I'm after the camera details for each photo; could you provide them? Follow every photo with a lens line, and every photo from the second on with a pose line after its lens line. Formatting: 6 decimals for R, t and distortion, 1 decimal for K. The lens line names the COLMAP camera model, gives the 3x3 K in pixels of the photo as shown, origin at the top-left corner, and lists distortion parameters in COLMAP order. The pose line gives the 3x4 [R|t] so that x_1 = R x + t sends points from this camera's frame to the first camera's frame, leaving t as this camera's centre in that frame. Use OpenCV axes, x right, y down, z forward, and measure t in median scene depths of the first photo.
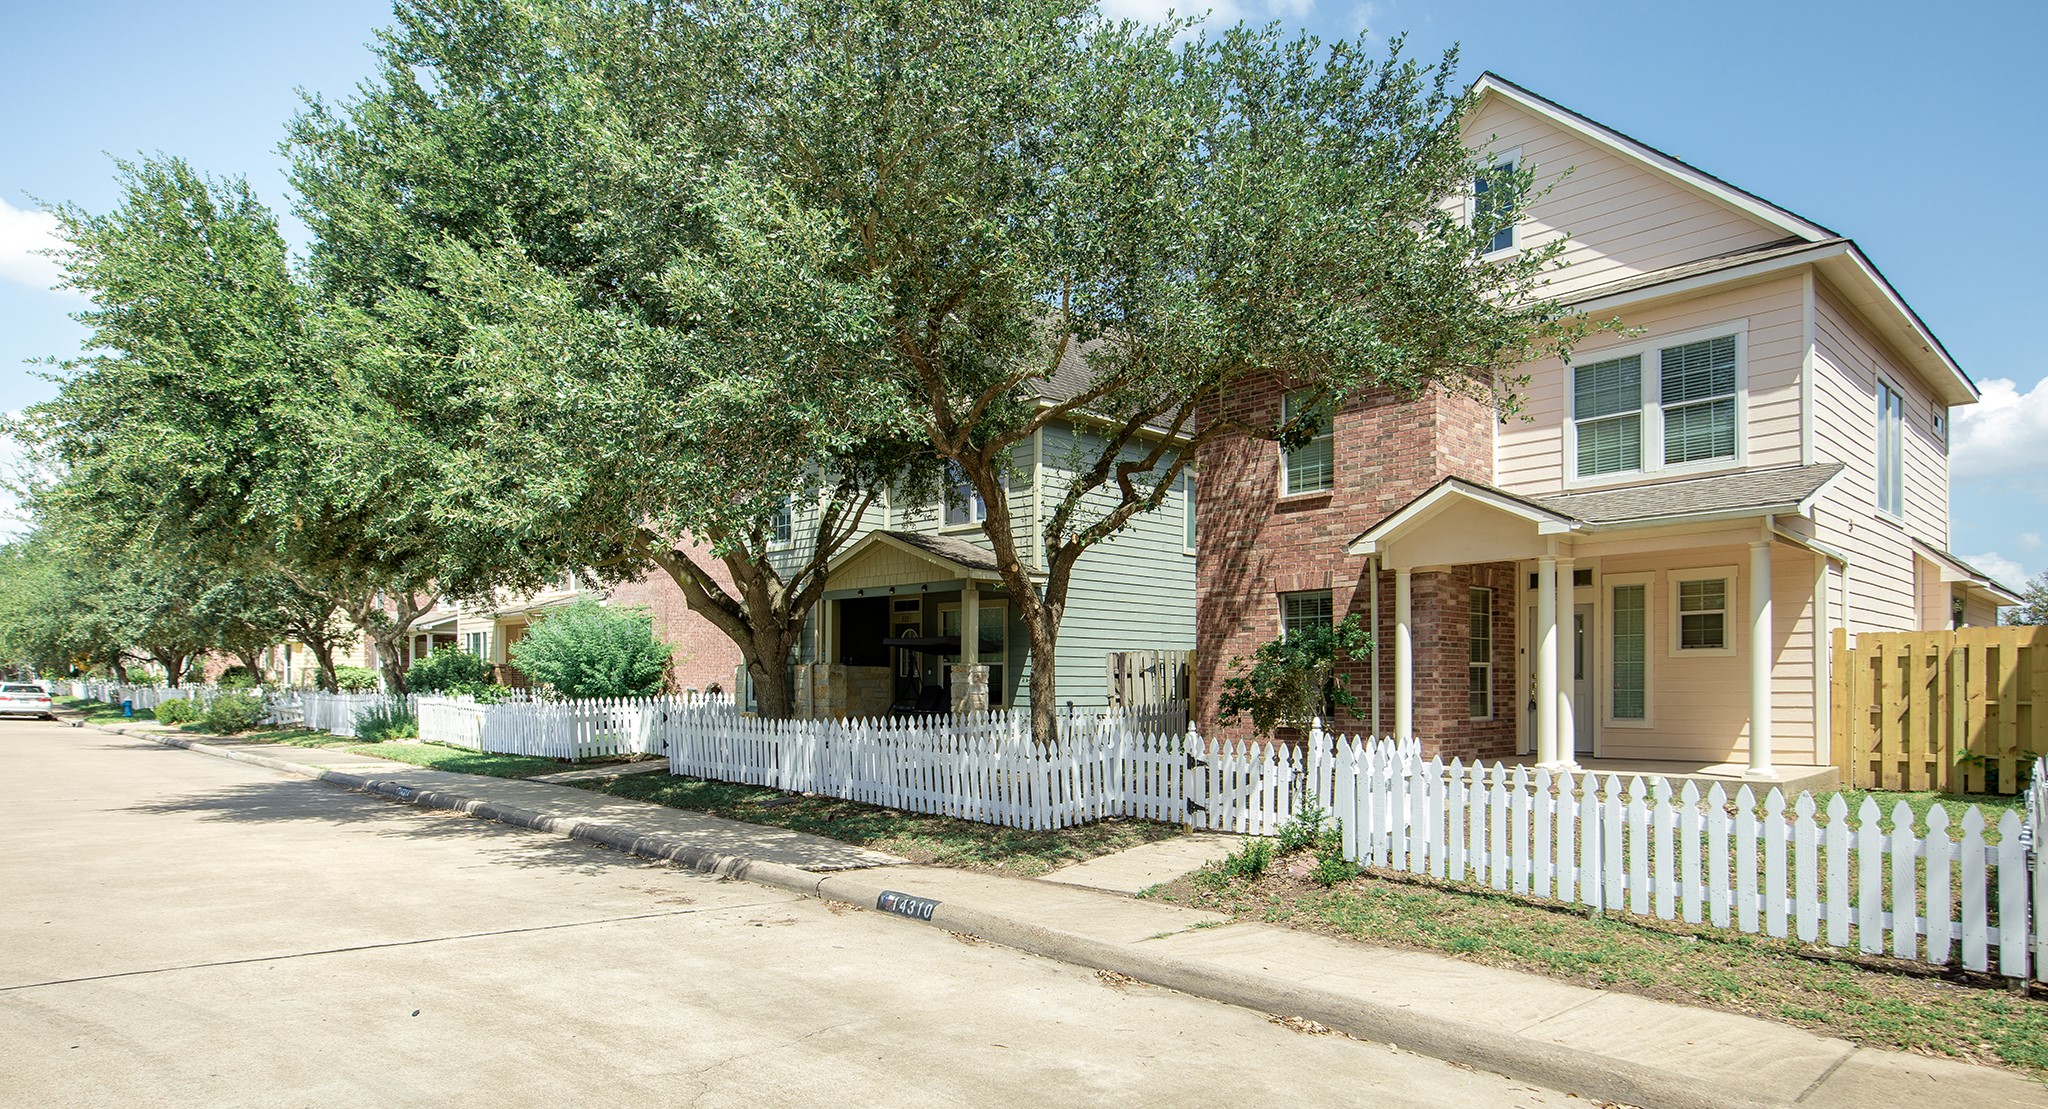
lens RADIAL K [[1163.7, 0, 1052.3], [0, 1163.7, 707.1], [0, 0, 1]] dist [0.029983, -0.011107]
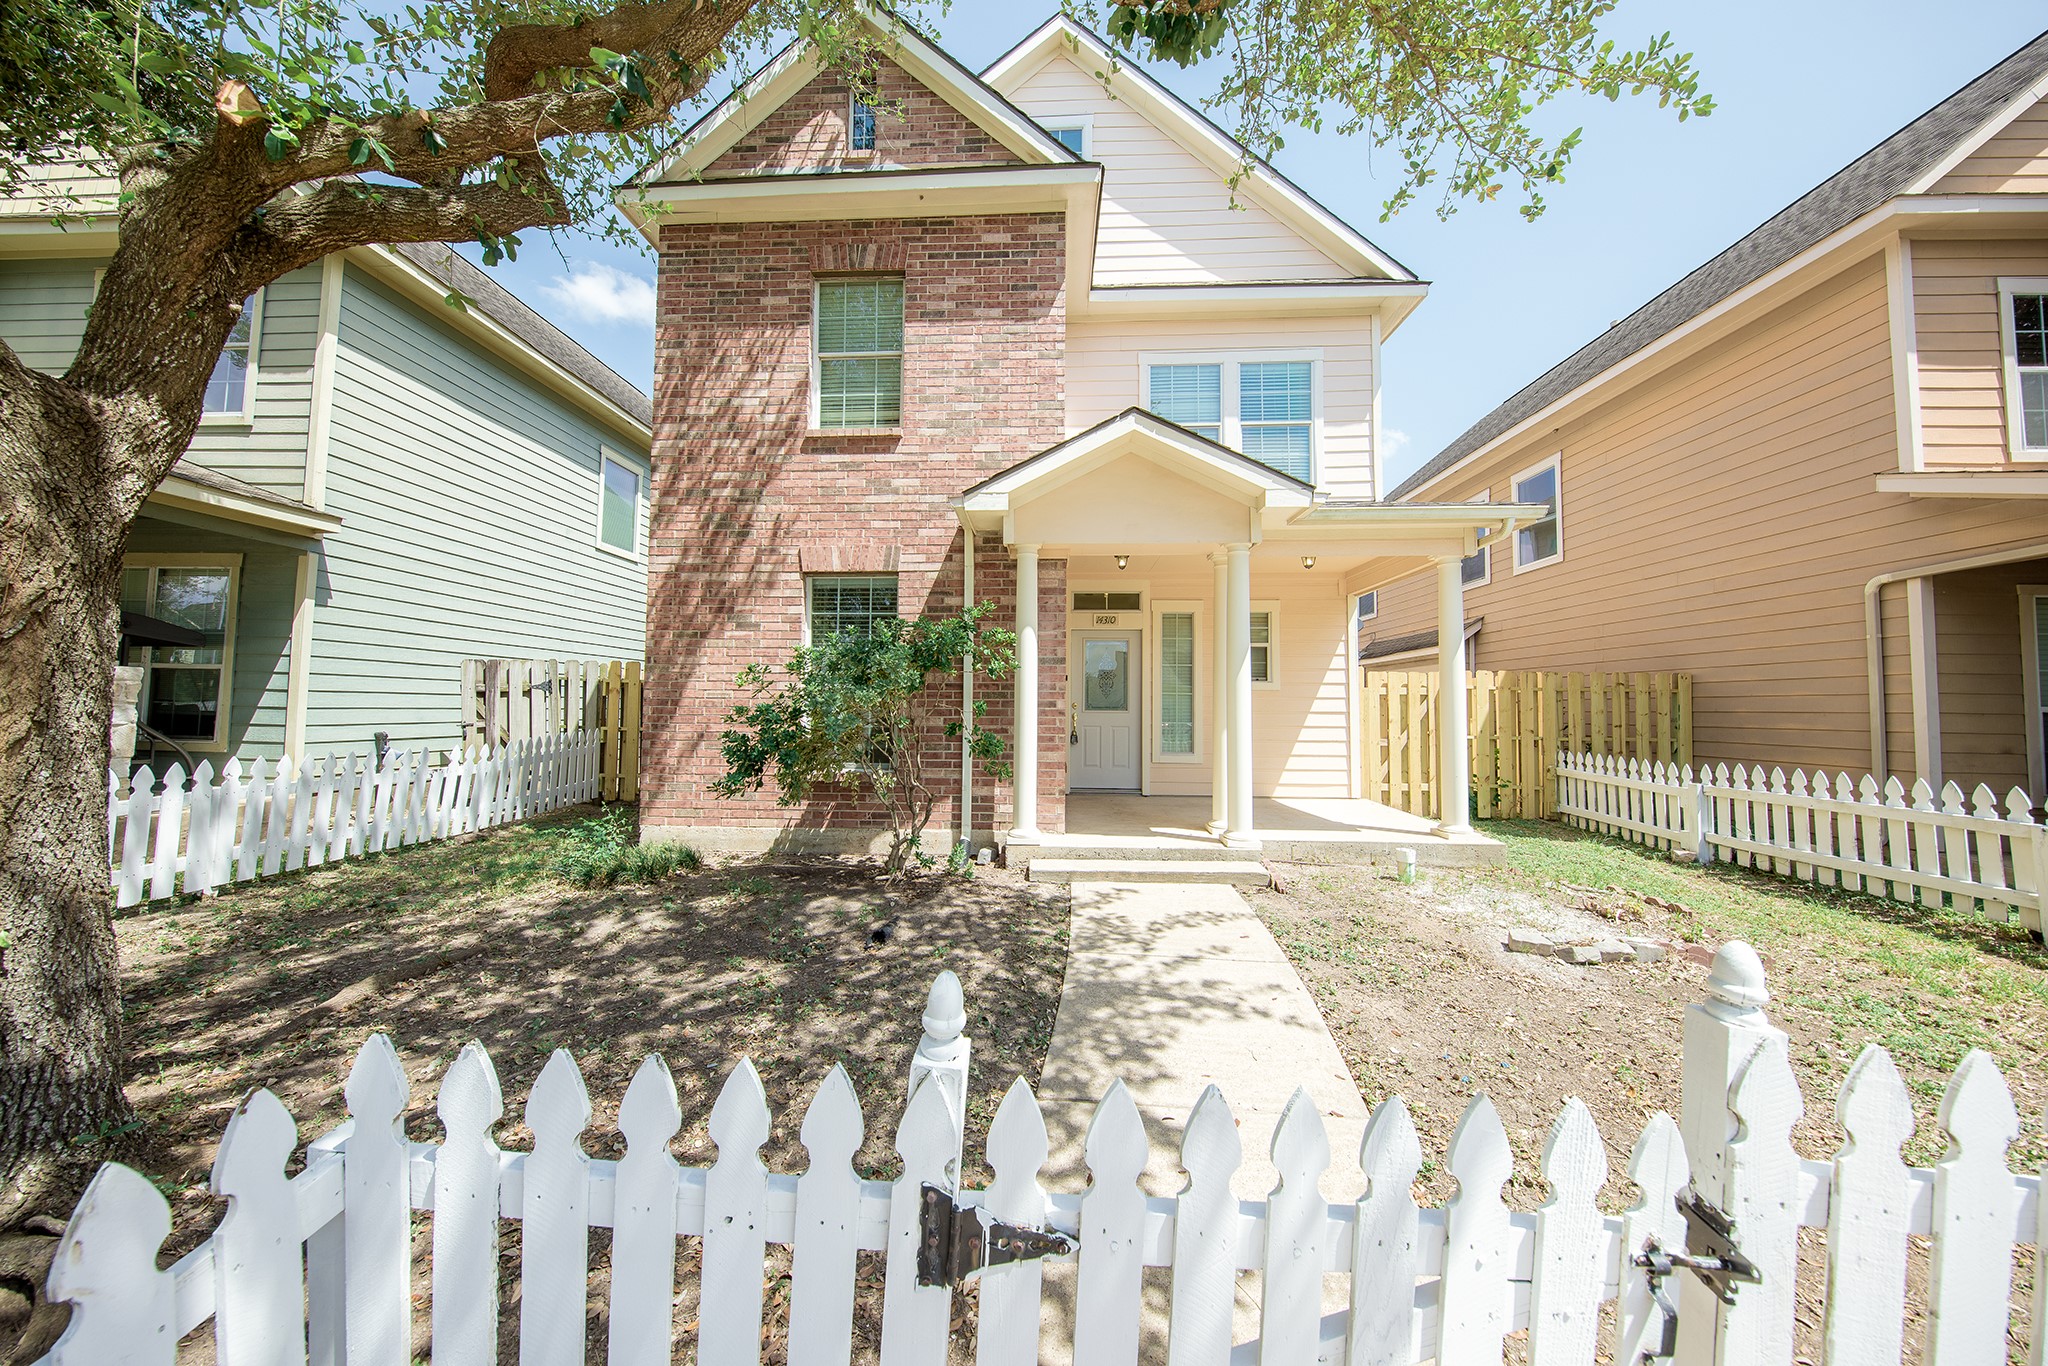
lens RADIAL K [[656.3, 0, 1025.1], [0, 656.3, 685.2], [0, 0, 1]] dist [-0.004354, -0.000830]
pose [[0.734170, 0.036658, 0.677975, 0.038505], [-0.000144, 0.998550, -0.053834, -0.015809], [-0.678965, 0.039426, 0.733111, 0.656069]]
